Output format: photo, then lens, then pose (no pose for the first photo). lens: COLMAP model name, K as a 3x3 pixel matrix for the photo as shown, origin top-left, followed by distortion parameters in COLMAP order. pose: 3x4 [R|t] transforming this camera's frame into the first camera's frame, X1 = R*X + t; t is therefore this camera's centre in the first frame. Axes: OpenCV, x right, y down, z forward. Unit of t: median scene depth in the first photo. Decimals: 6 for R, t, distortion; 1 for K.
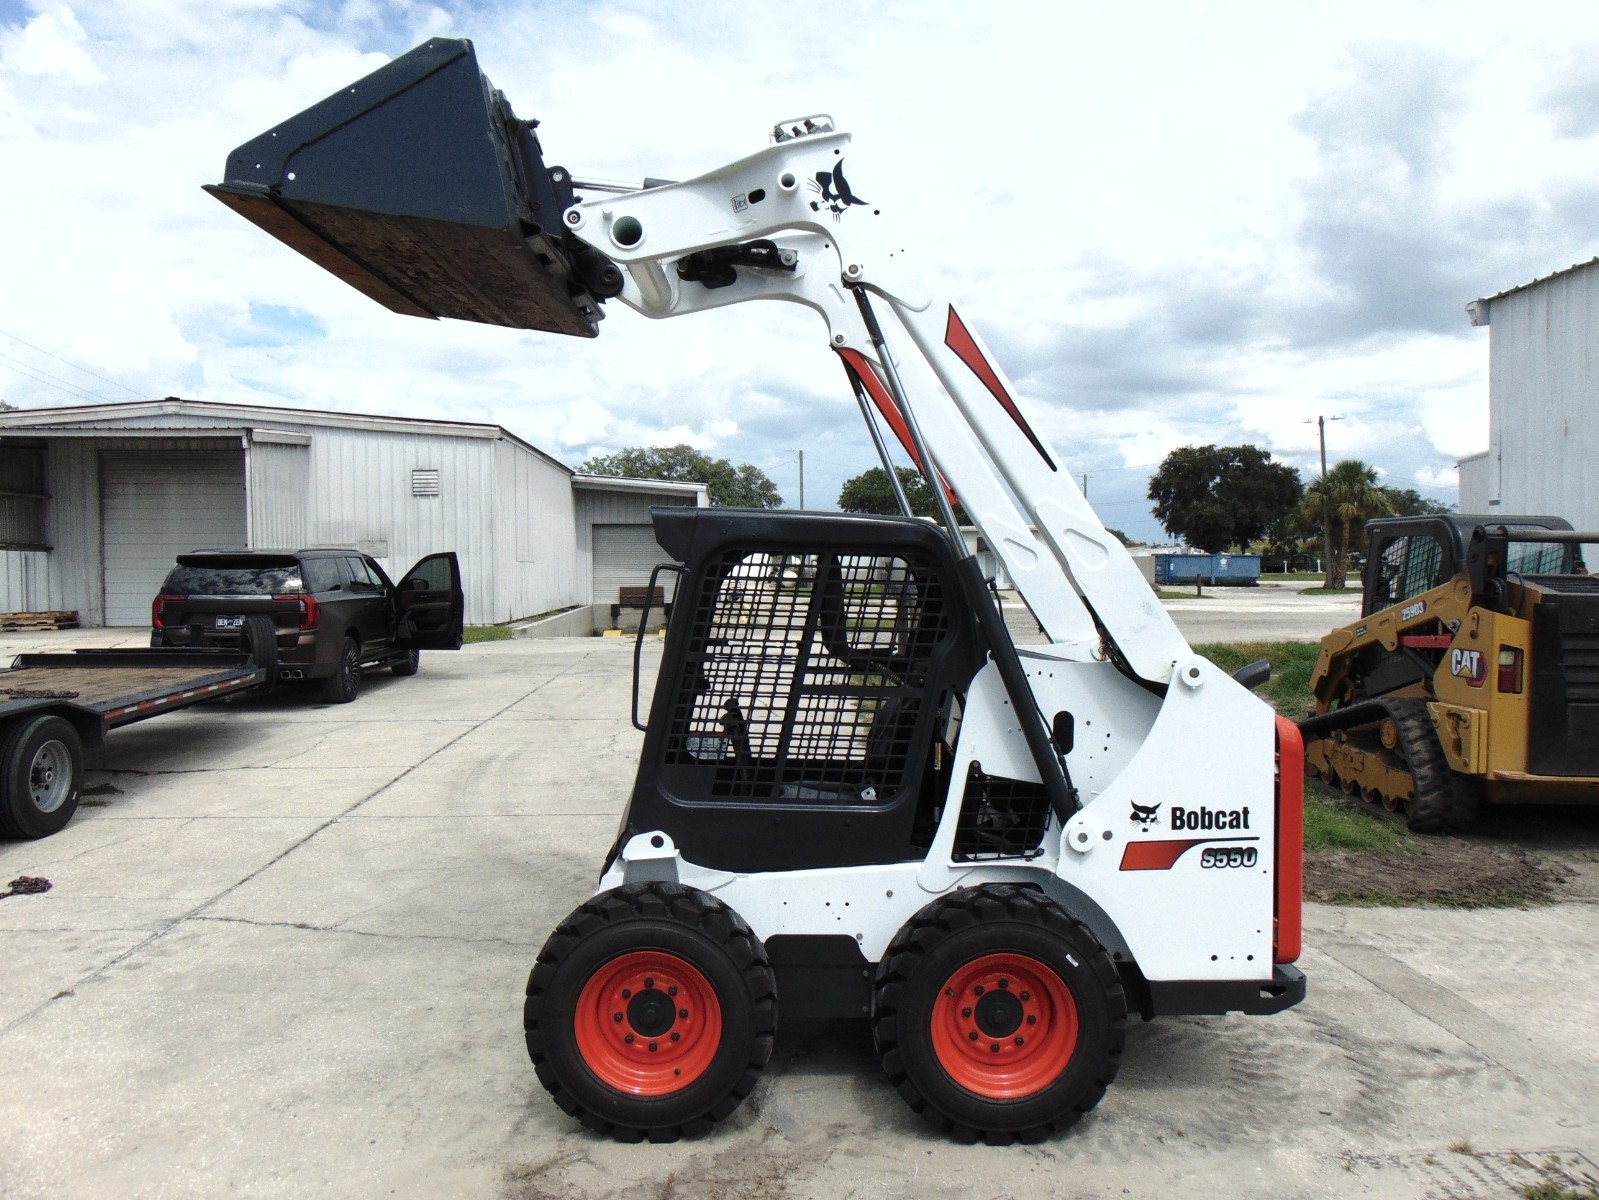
lens RADIAL K [[1183.8, 0, 802.6], [0, 1183.8, 610.6], [0, 0, 1]] dist [0.001726, 0.053062]
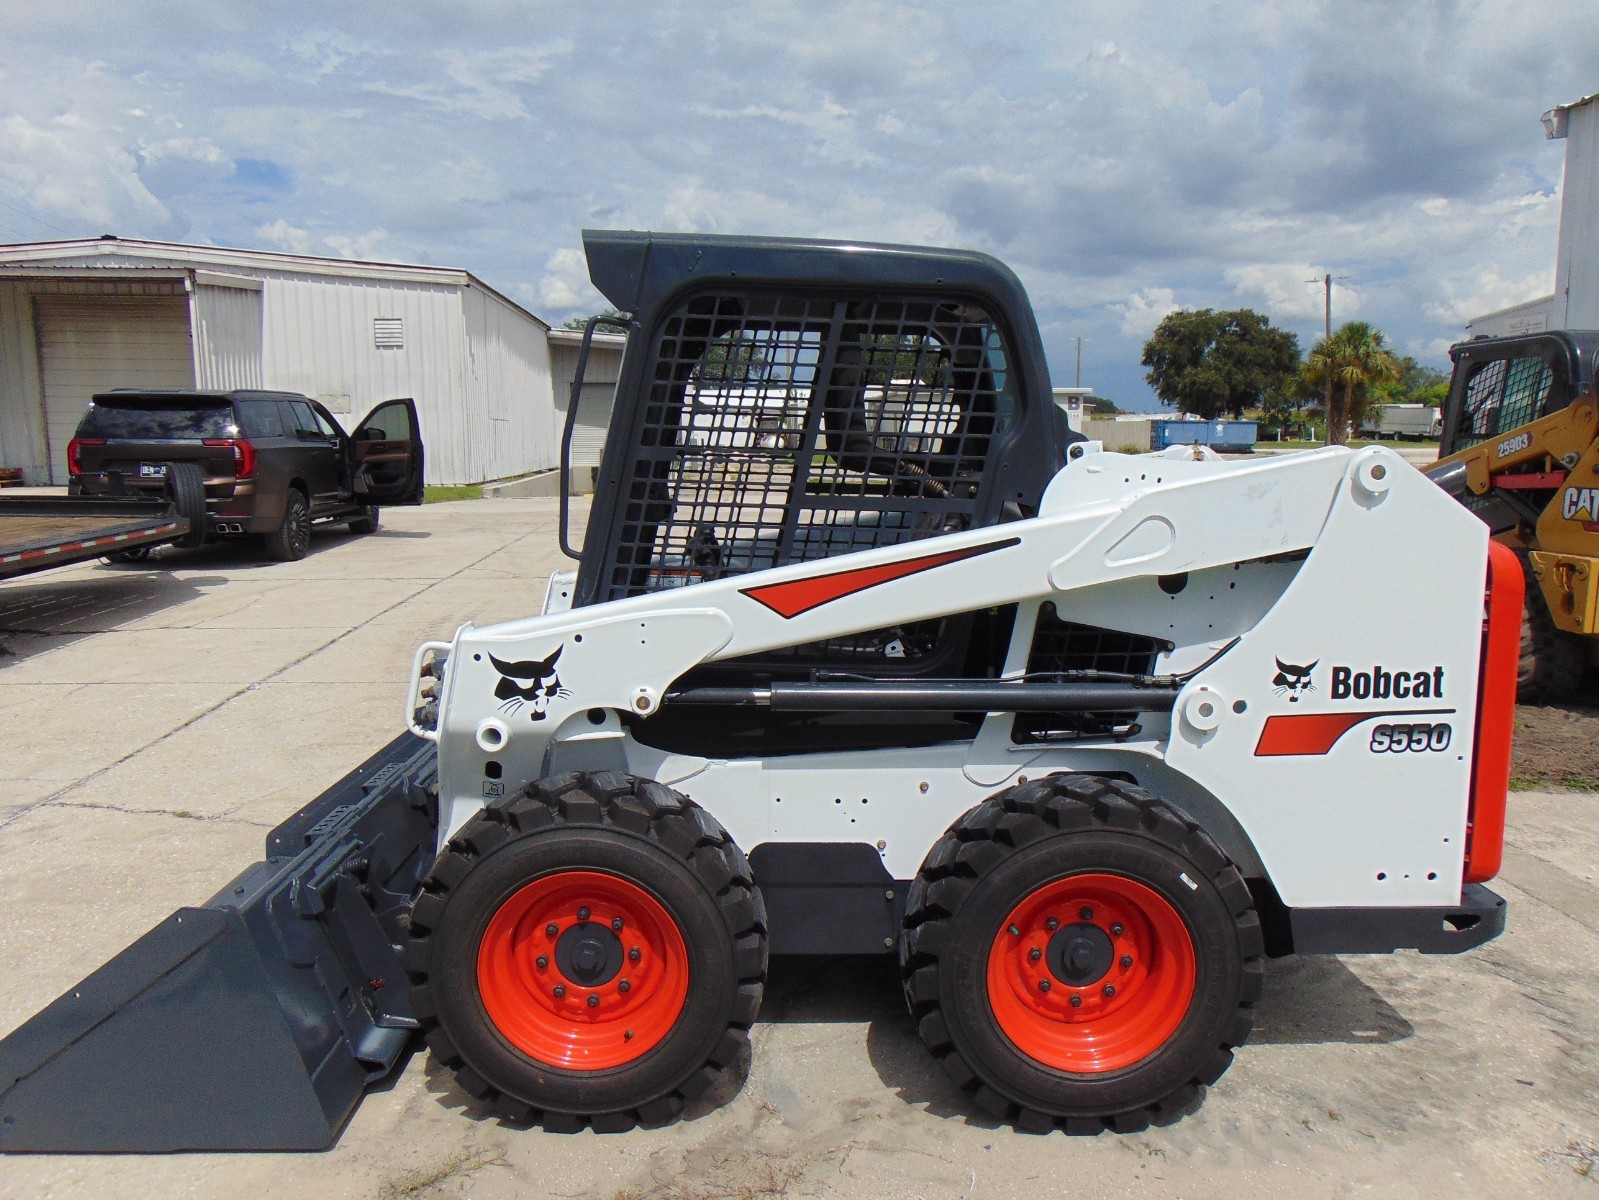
lens RADIAL K [[1183.8, 0, 803.0], [0, 1183.8, 611.4], [0, 0, 1]] dist [0.001726, 0.053062]
pose [[0.999931, 0.001261, 0.011683, -0.003991], [-0.002540, 0.993916, 0.110115, 0.024483], [-0.011473, -0.110137, 0.993850, 0.133924]]
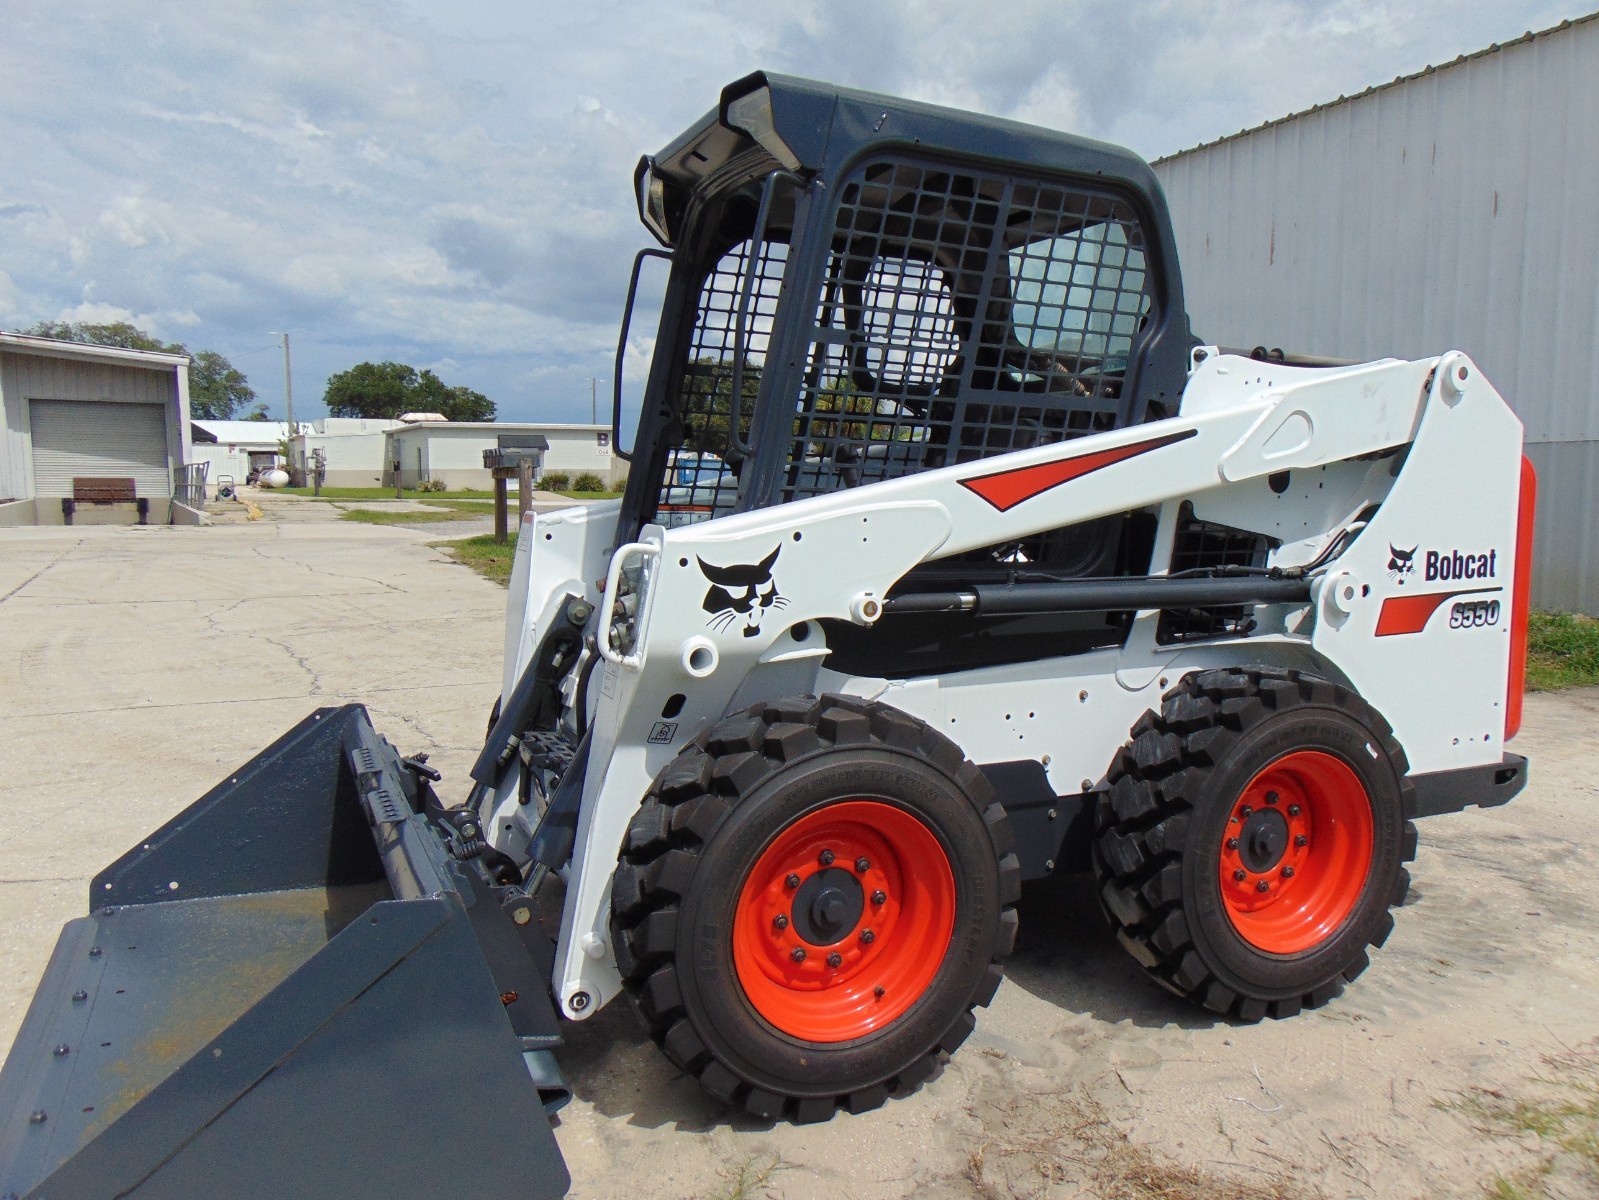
lens RADIAL K [[1183.8, 0, 796.5], [0, 1183.8, 605.4], [0, 0, 1]] dist [0.001726, 0.053062]
pose [[0.915443, -0.037465, 0.400700, -0.160862], [0.008750, 0.997275, 0.073252, 0.060390], [-0.402353, -0.063552, 0.913276, 0.196306]]
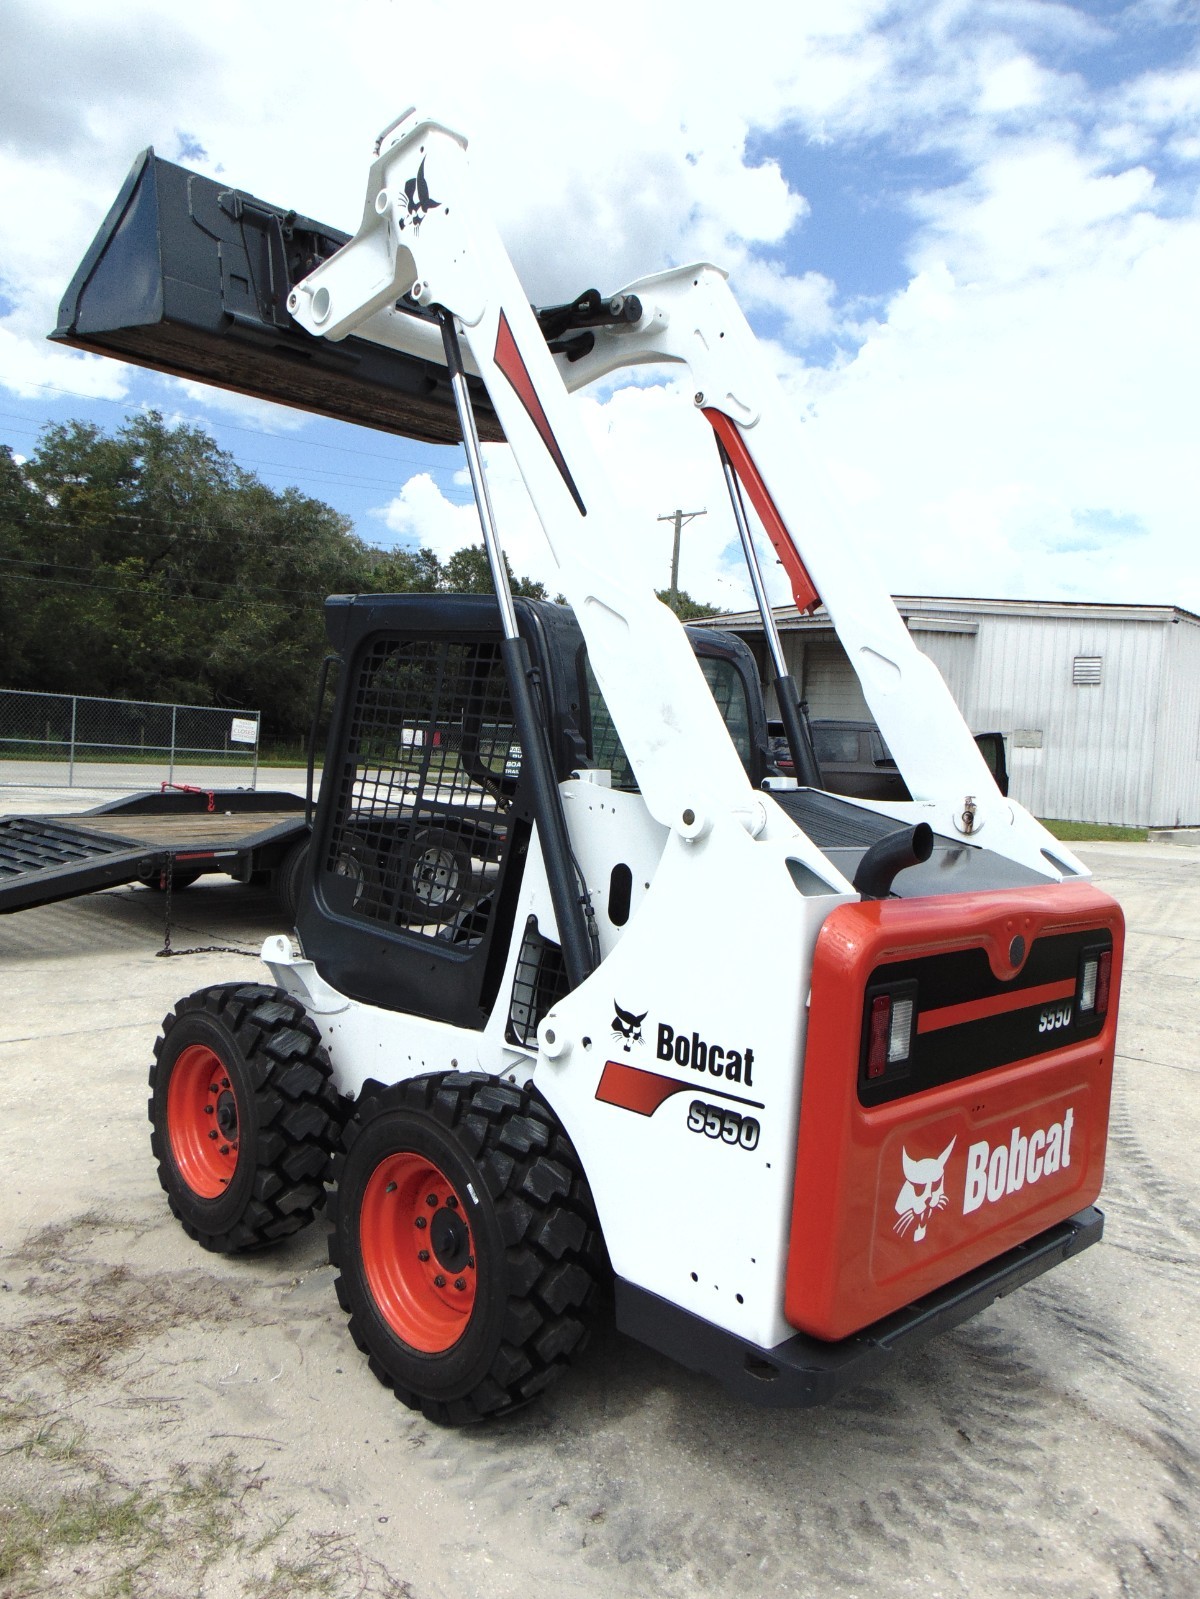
lens RADIAL K [[1183.8, 0, 600.1], [0, 1183.8, 810.4], [0, 0, 1]] dist [0.001726, 0.053062]
pose [[0.699046, 0.088345, -0.709598, 0.316947], [-0.089523, 0.995344, 0.035728, 0.012876], [0.709451, 0.038550, 0.703700, 0.222234]]
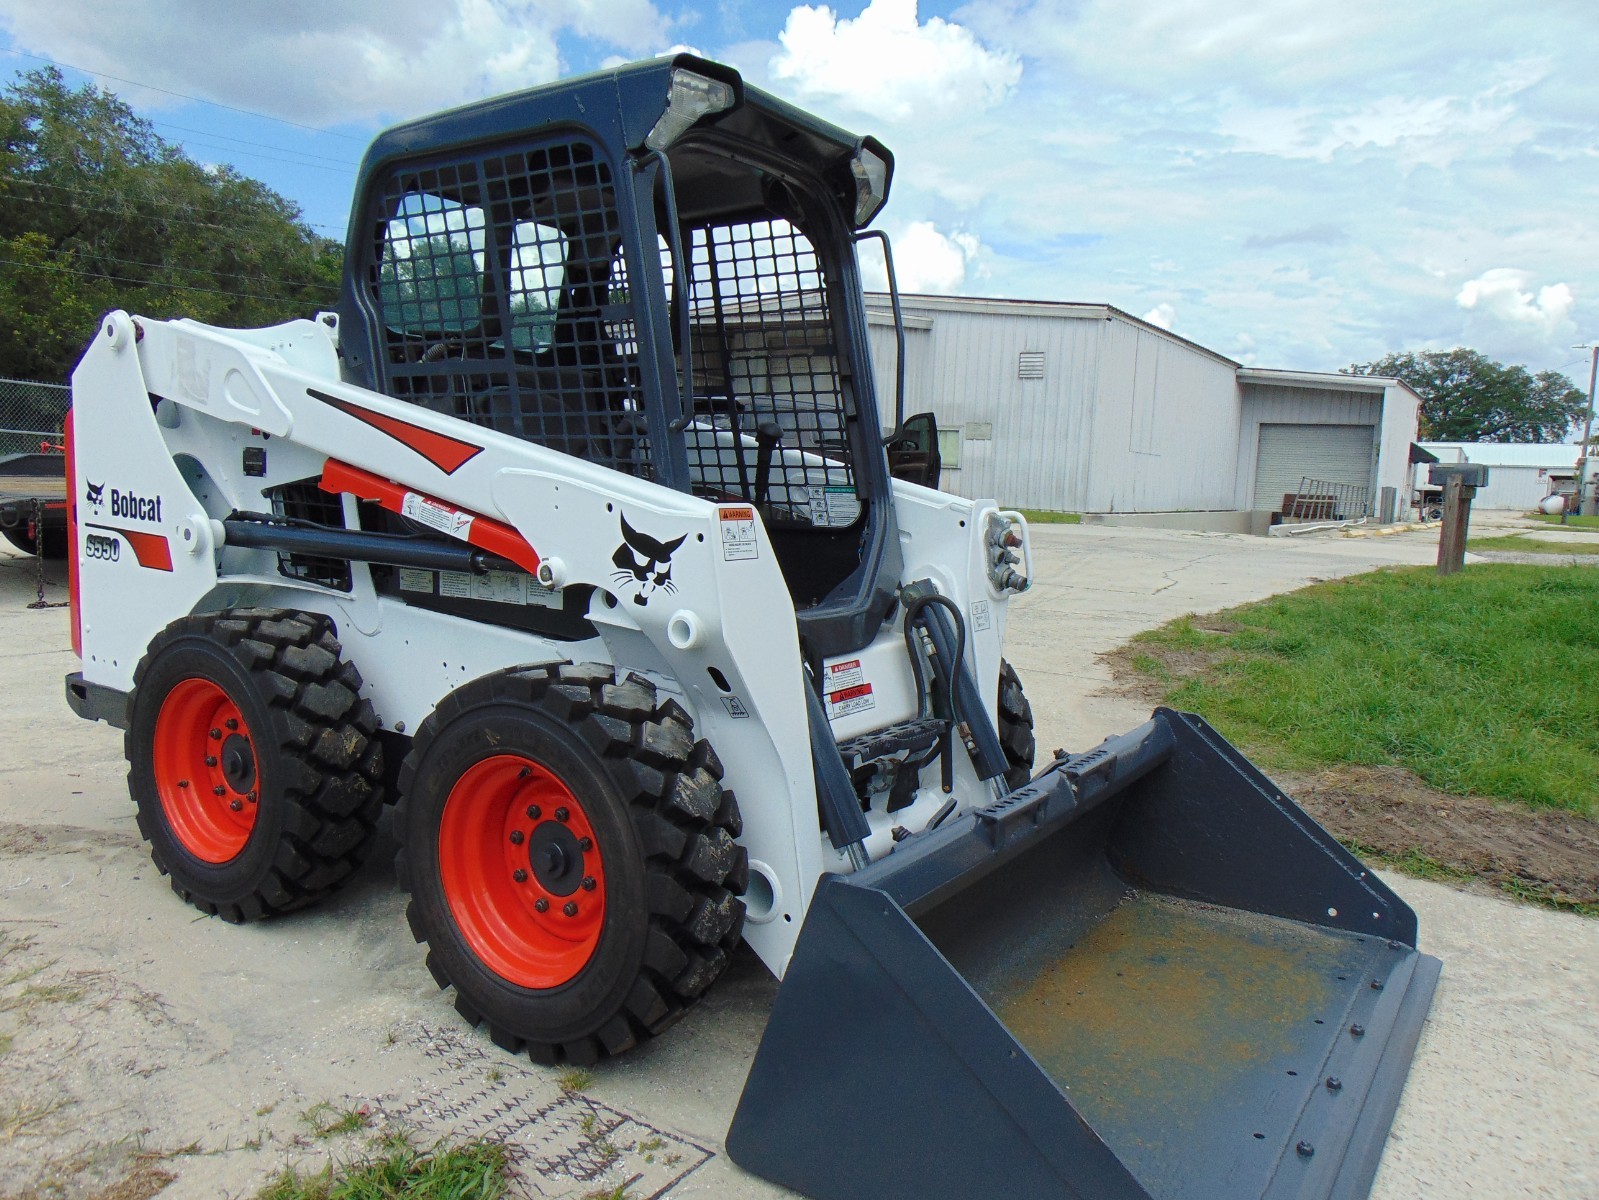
lens RADIAL K [[1183.8, 0, 814.5], [0, 1183.8, 603.6], [0, 0, 1]] dist [0.001726, 0.053062]
pose [[0.815289, 0.118038, -0.566896, 0.530871], [-0.080090, 0.992580, 0.091490, 0.054849], [0.573489, -0.029188, 0.818693, 0.247802]]
